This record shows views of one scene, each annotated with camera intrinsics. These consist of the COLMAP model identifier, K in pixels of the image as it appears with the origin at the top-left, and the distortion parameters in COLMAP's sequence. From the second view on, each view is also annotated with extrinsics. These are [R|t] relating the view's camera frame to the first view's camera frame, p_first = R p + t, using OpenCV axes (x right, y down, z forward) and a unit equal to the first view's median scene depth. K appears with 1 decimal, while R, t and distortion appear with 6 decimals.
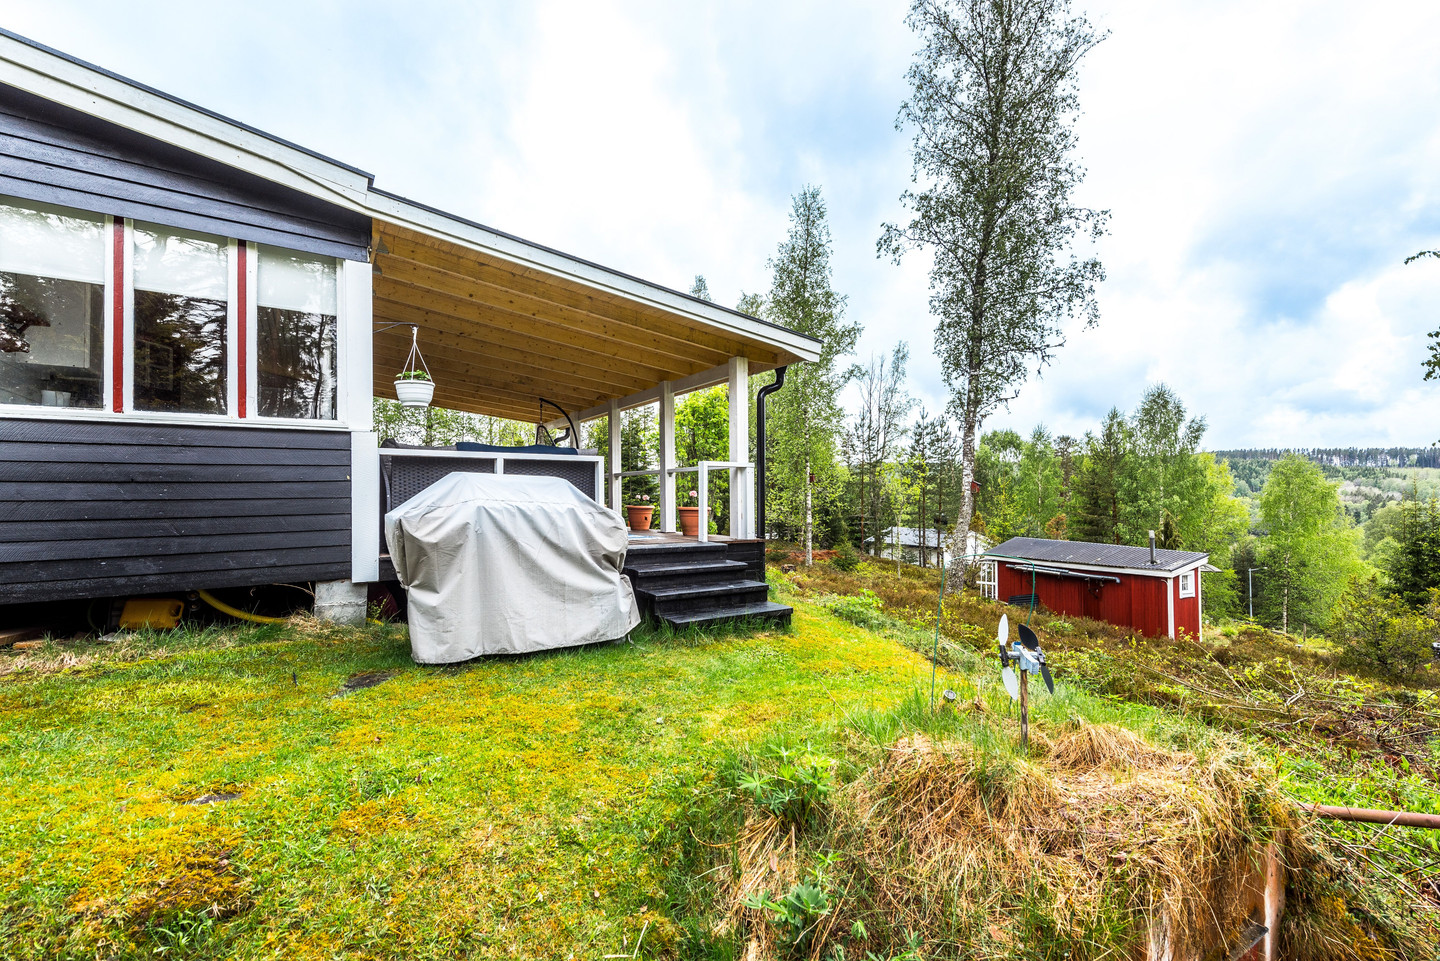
lens RADIAL K [[618.1, 0, 716.6], [0, 618.1, 495.1], [0, 0, 1]] dist [0.017933, 0.000027]
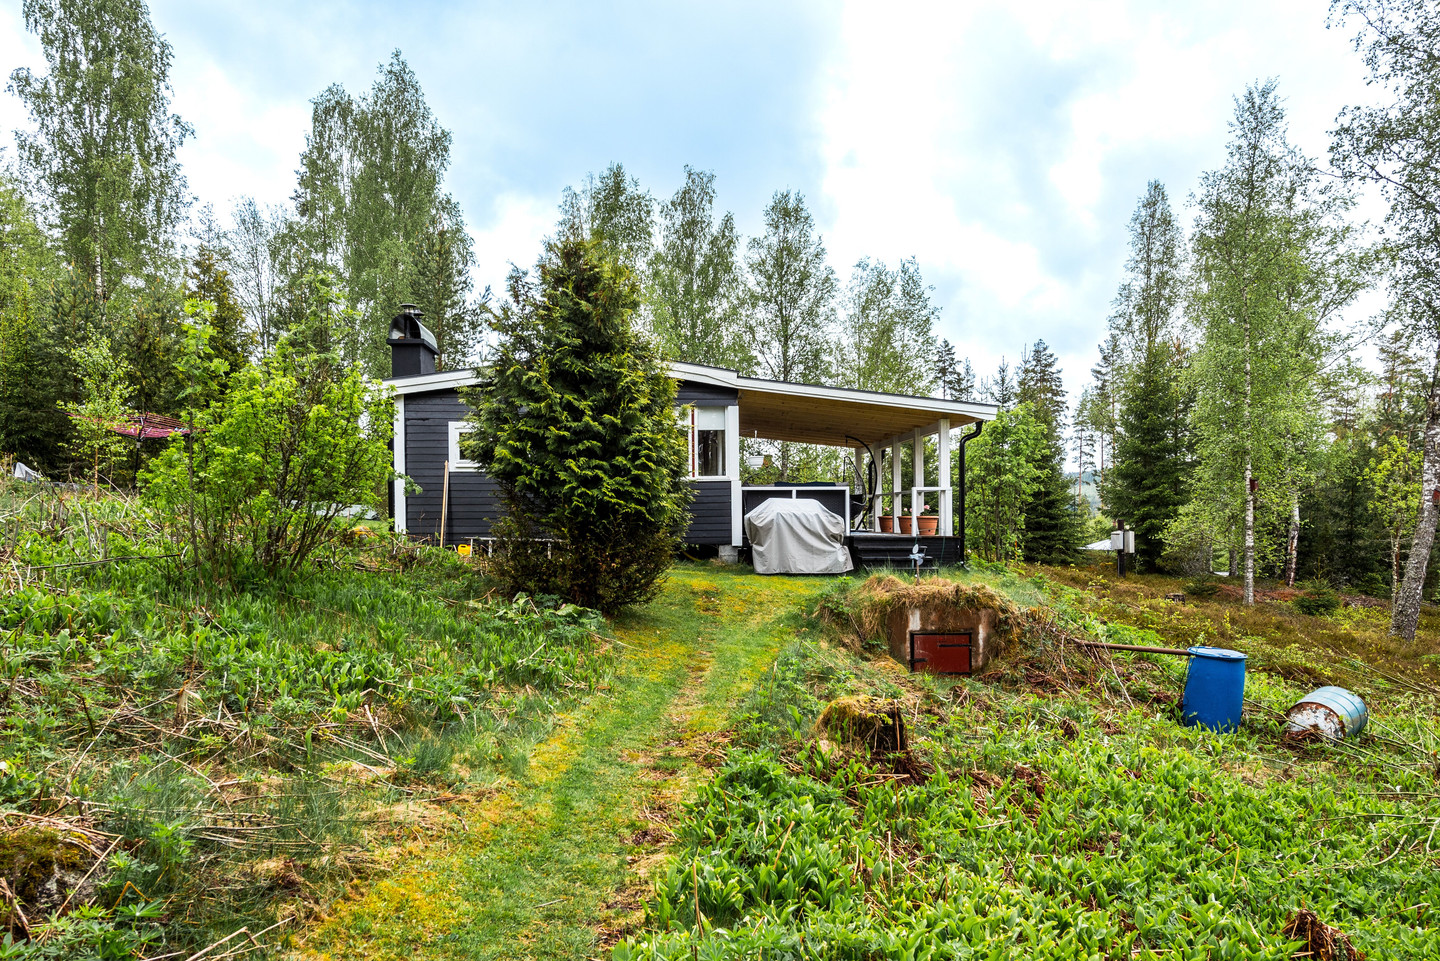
lens RADIAL K [[915.6, 0, 720.0], [0, 915.6, 480.5], [0, 0, 1]] dist [0.000382, 0.000287]
pose [[0.871758, -0.021013, -0.489486, 1.004872], [0.004326, 0.999371, -0.035197, 0.015080], [0.489918, 0.028565, 0.871301, -1.915070]]
